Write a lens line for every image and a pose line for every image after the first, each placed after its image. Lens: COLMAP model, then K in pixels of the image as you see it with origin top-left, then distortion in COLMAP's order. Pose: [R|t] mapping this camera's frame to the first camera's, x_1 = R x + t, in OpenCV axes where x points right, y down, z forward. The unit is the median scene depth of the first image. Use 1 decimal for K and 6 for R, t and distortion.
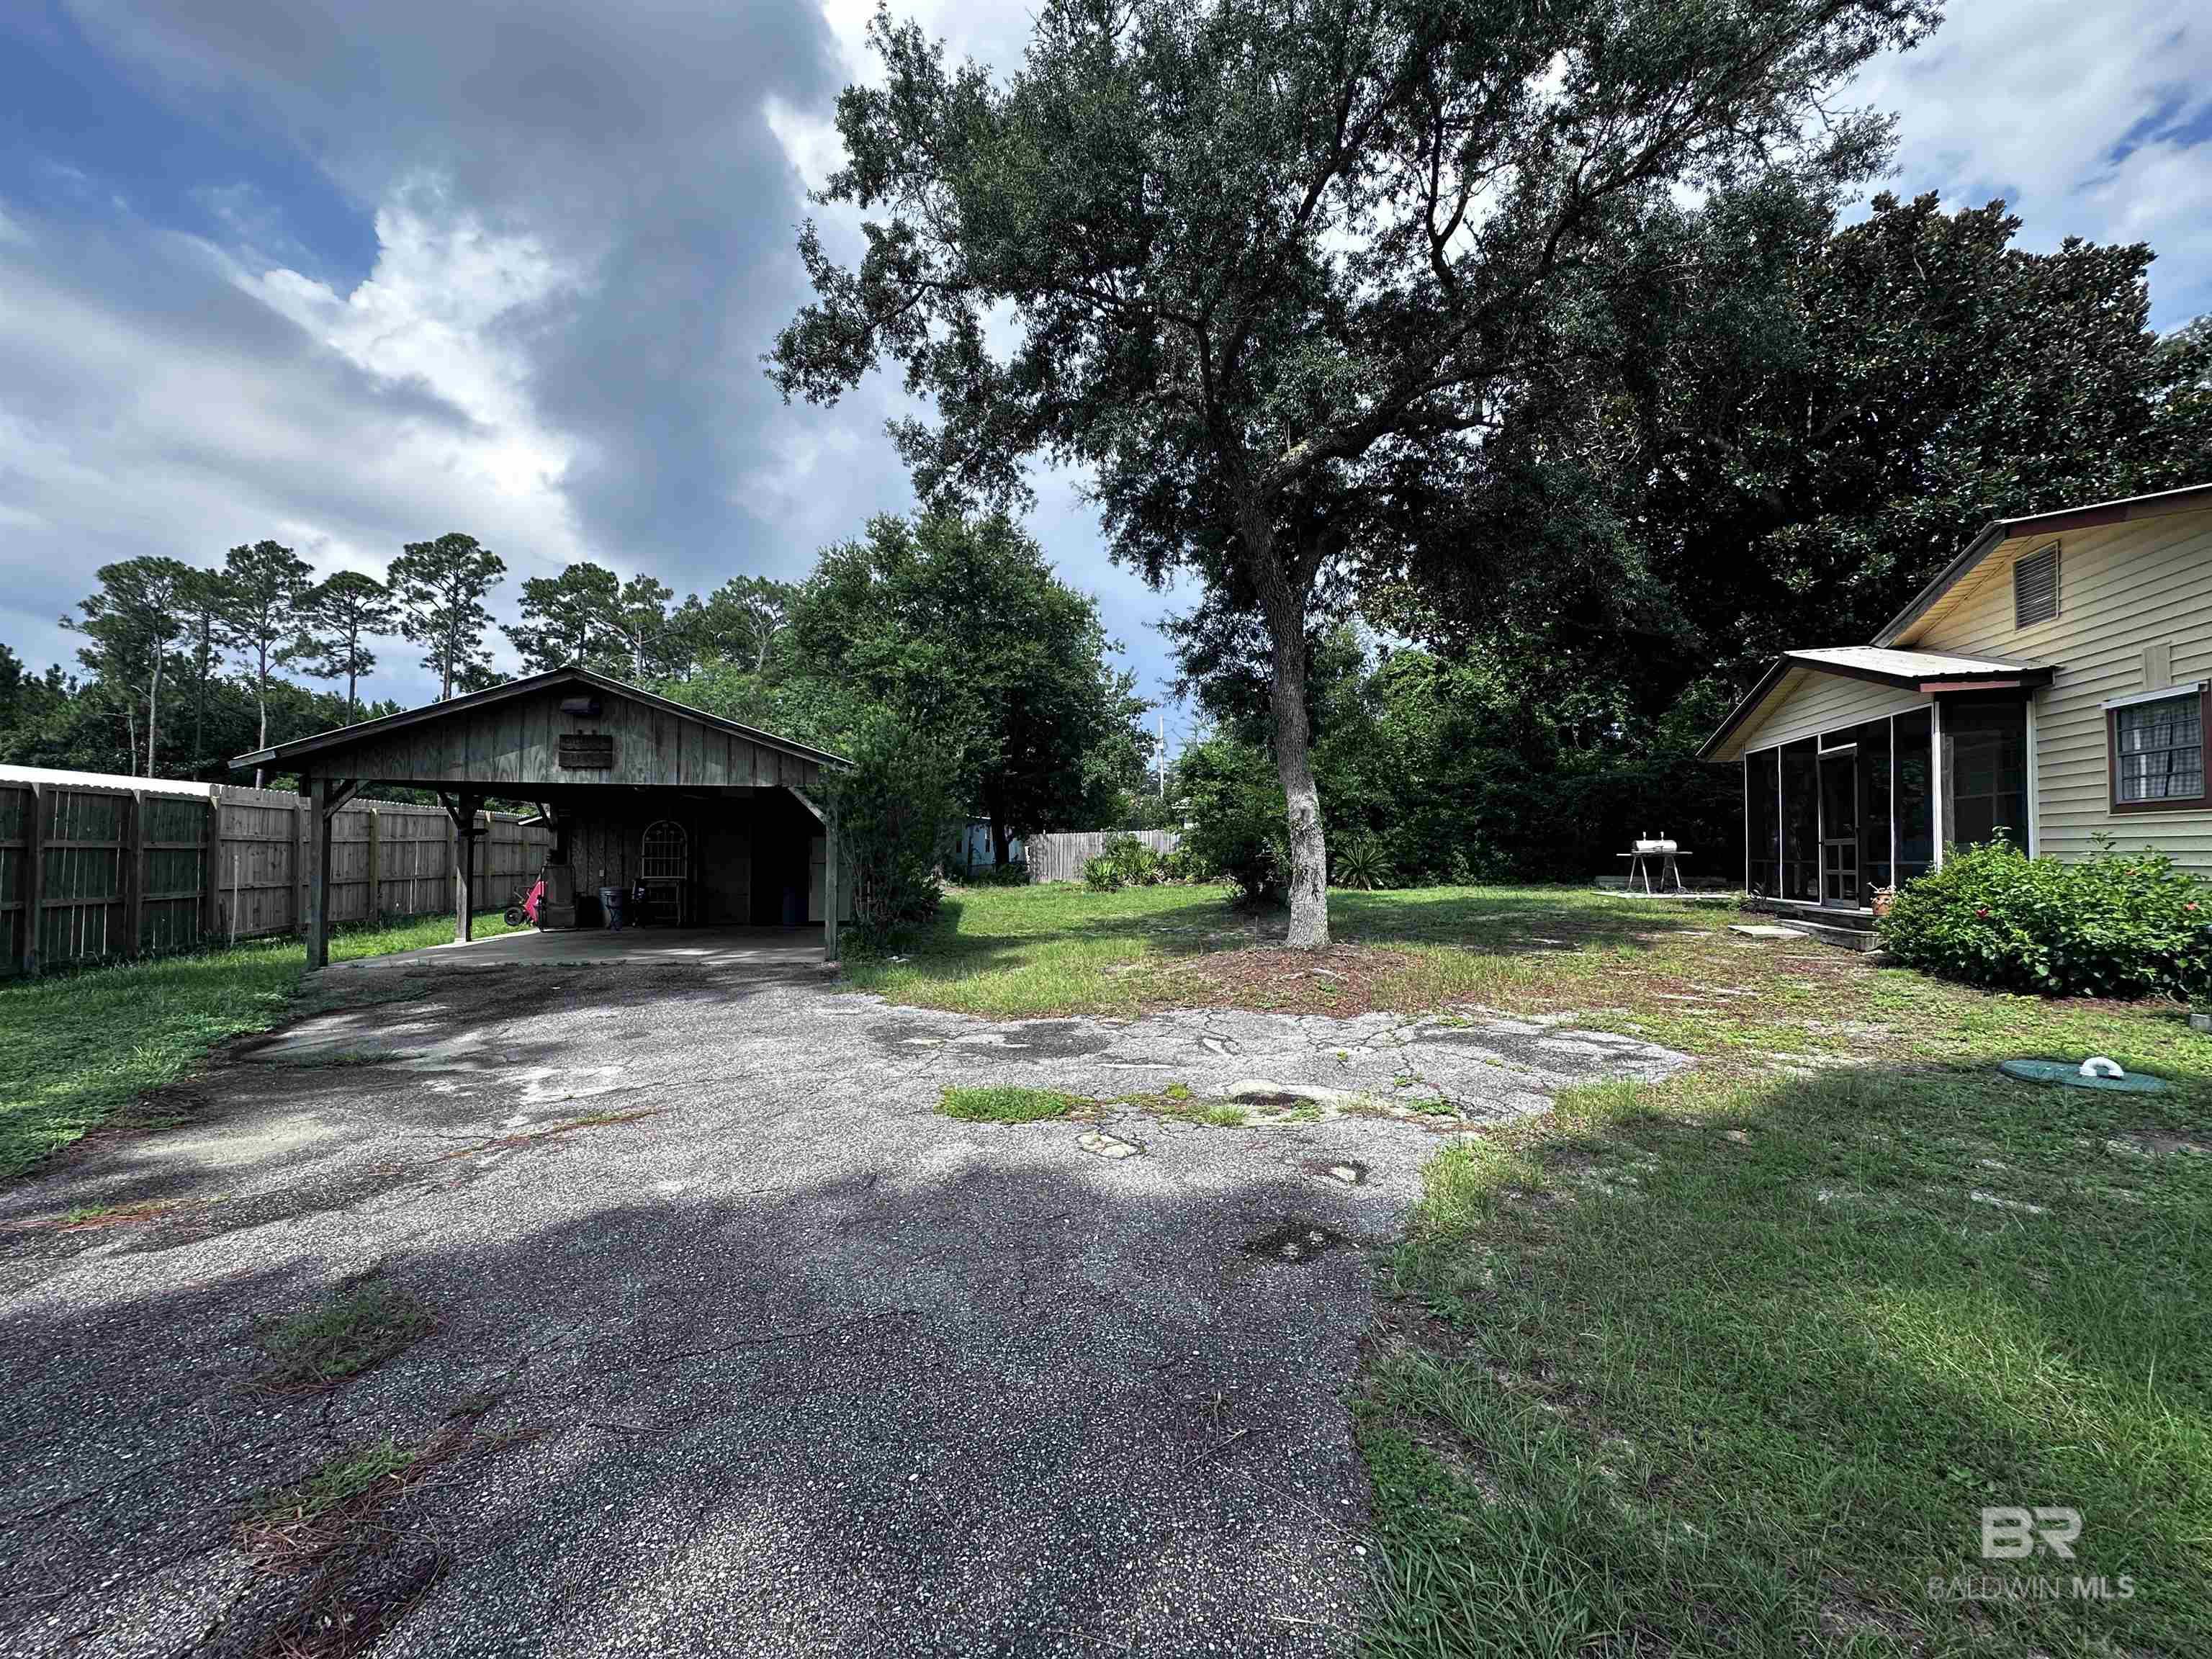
lens RADIAL K [[881.0, 0, 1099.0], [0, 881.0, 833.3], [0, 0, 1]] dist [-0.002673, 0.000453]
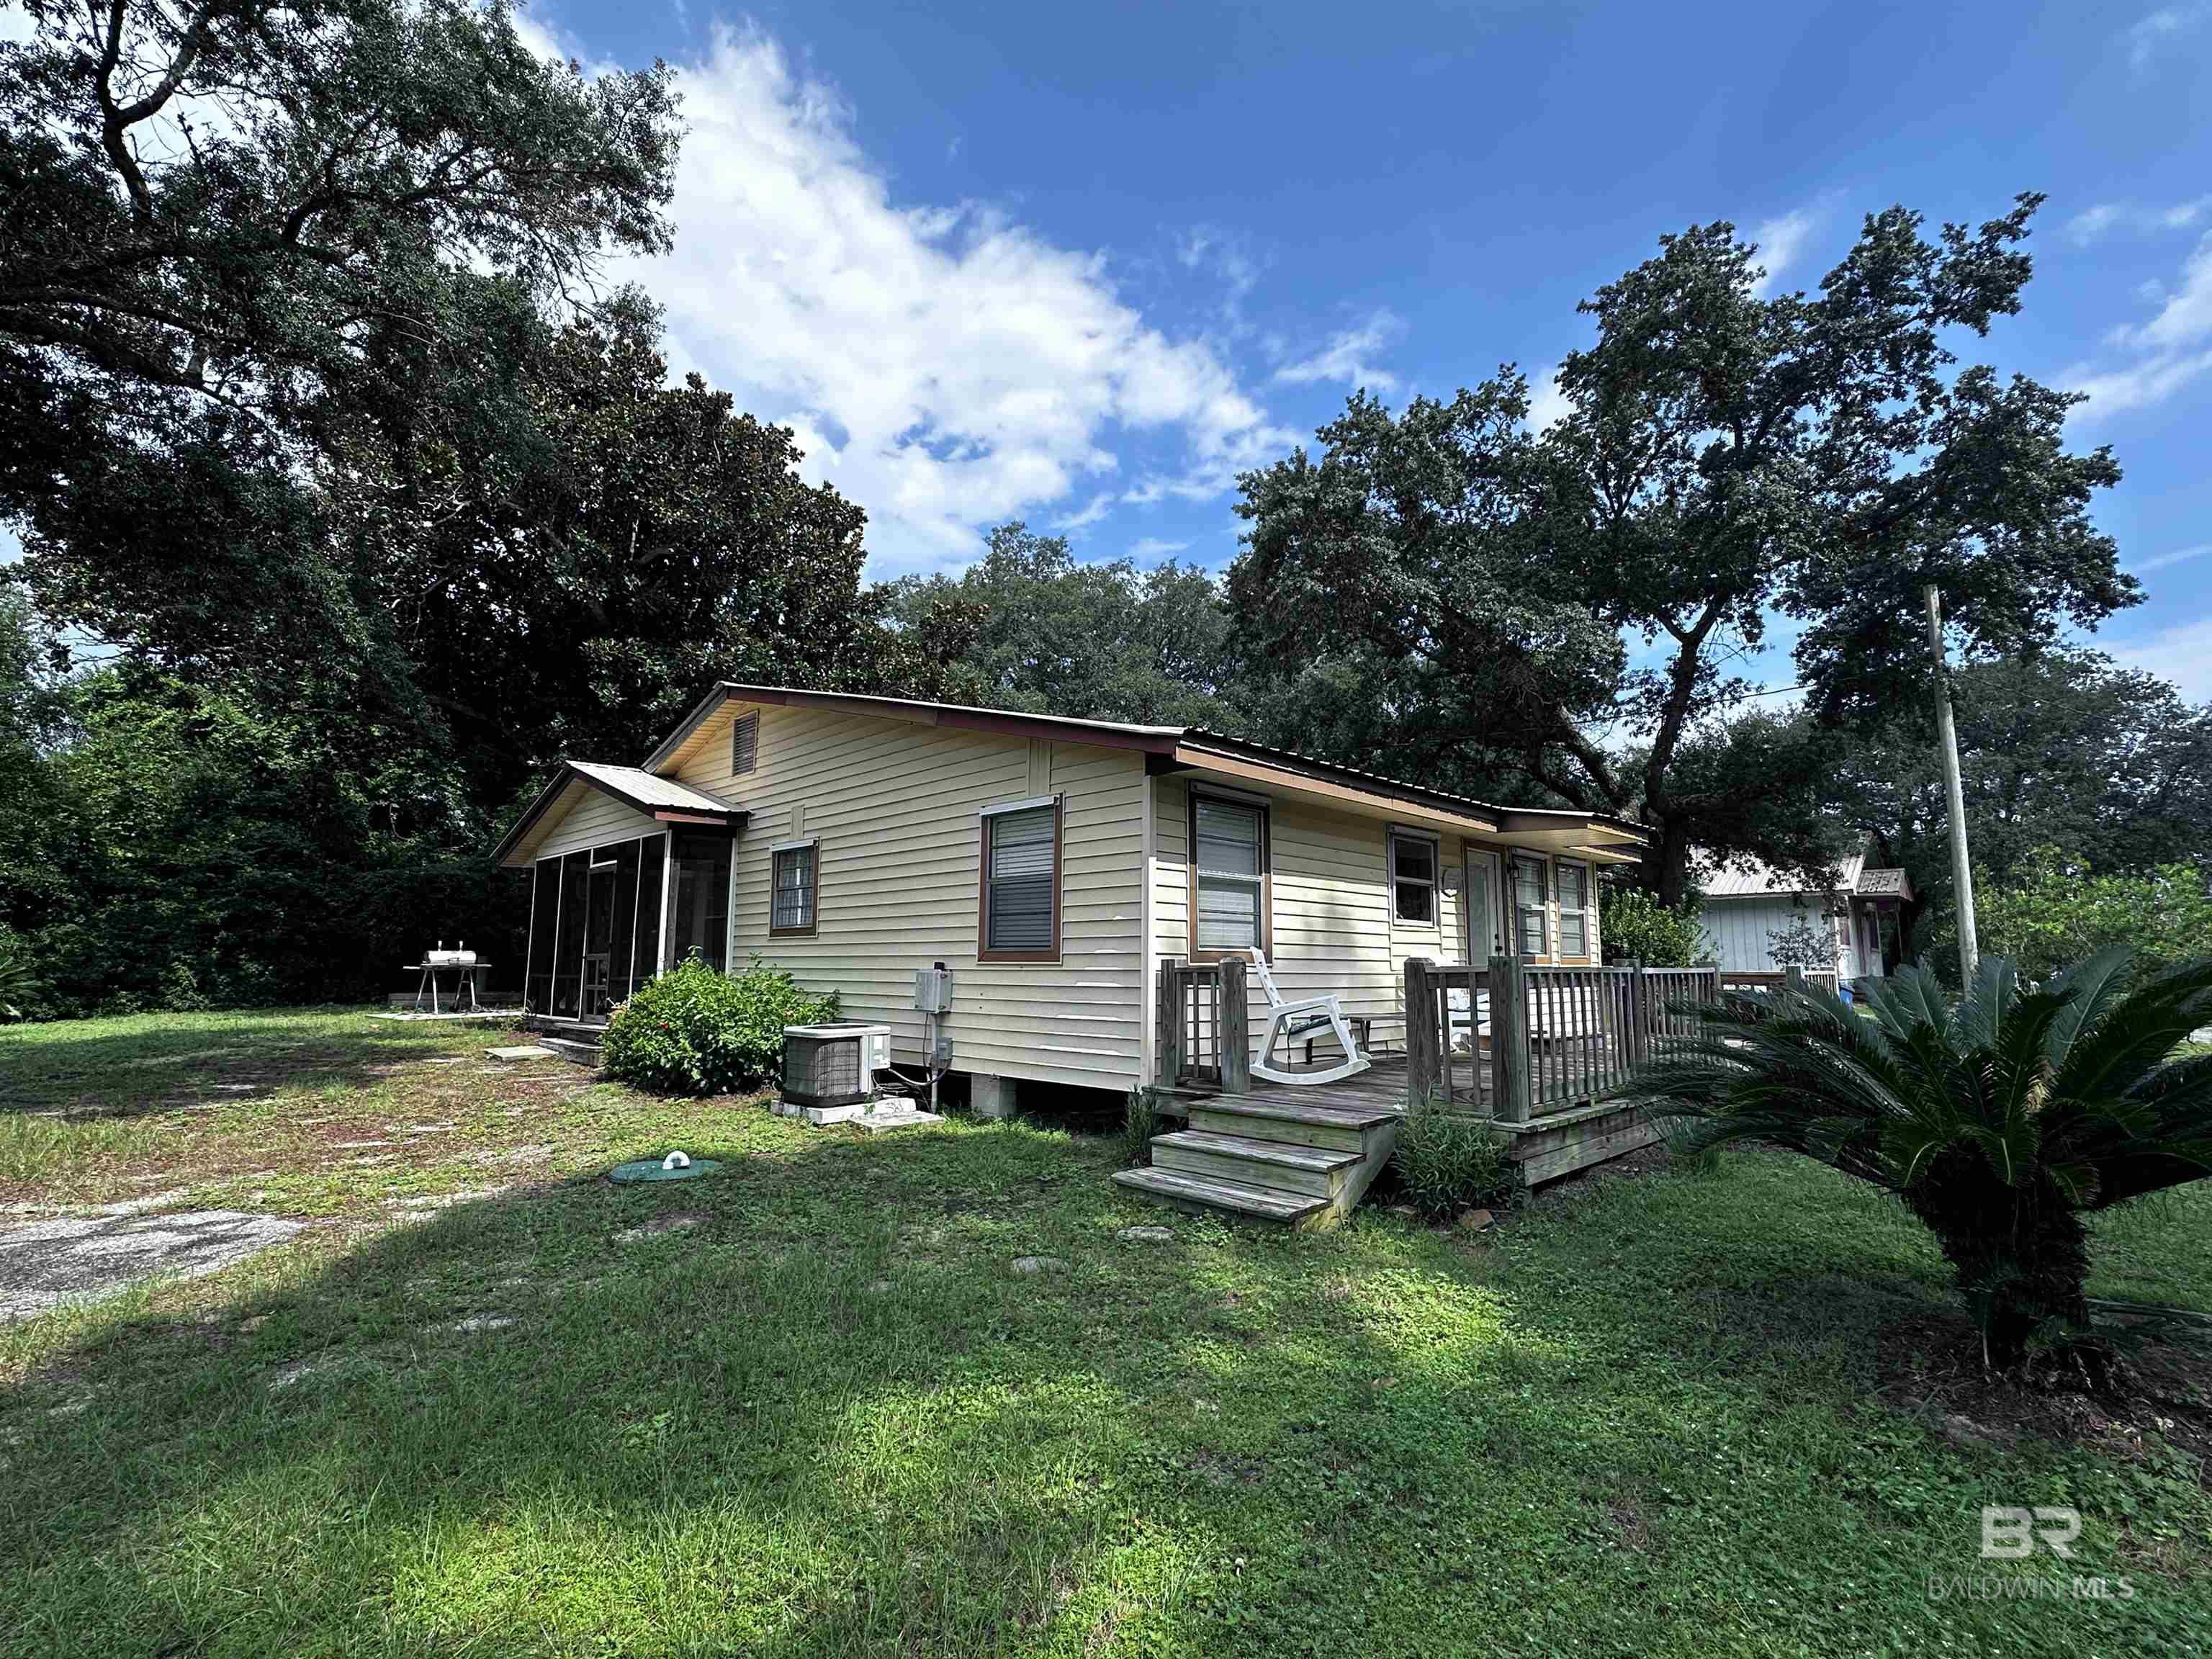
lens RADIAL K [[1021.8, 0, 1106.0], [0, 1021.8, 829.5], [0, 0, 1]] dist [0.003104, 0.000484]
pose [[0.482631, 0.116027, 0.868104, 0.089846], [-0.023865, 0.992560, -0.119394, -0.008702], [-0.875499, 0.036906, 0.481809, -0.074981]]
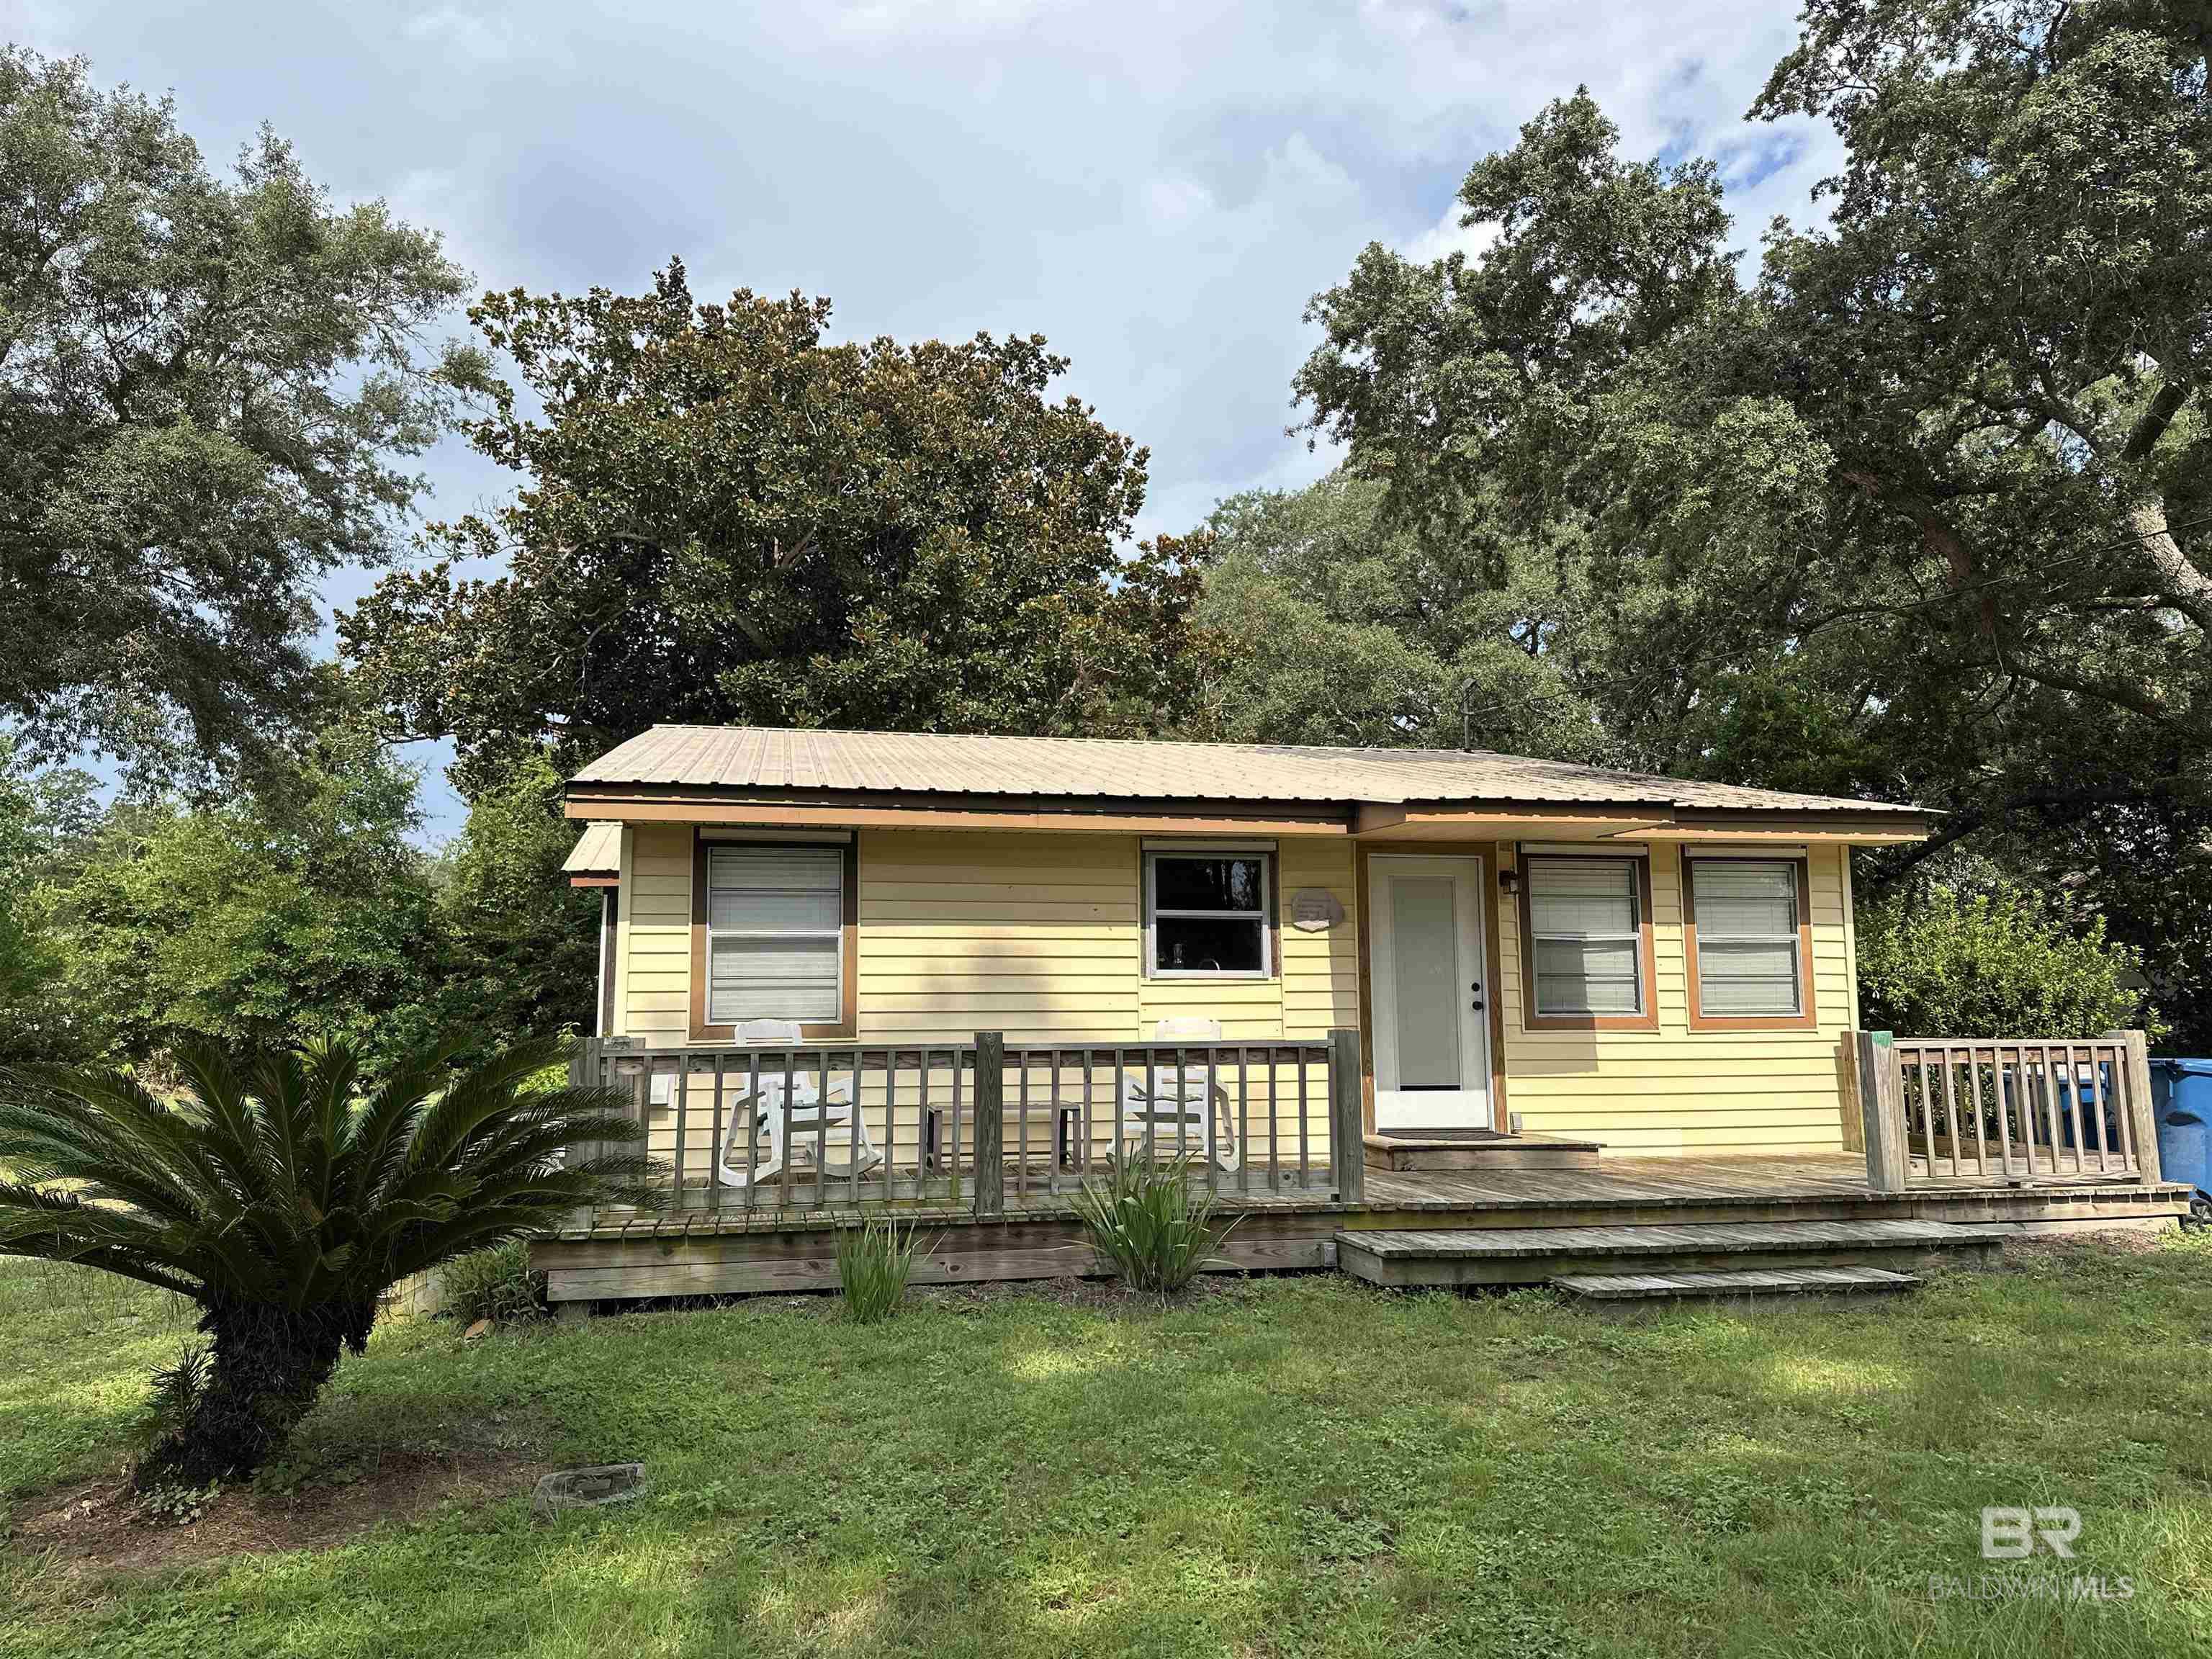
lens RADIAL K [[1526.7, 0, 1106.0], [0, 1526.7, 829.5], [0, 0, 1]] dist [0.178950, -0.005360]
pose [[0.887921, 0.047022, 0.457587, 0.518329], [0.000352, 0.994692, -0.102898, -0.032247], [-0.459997, 0.091526, 0.883191, -0.681331]]
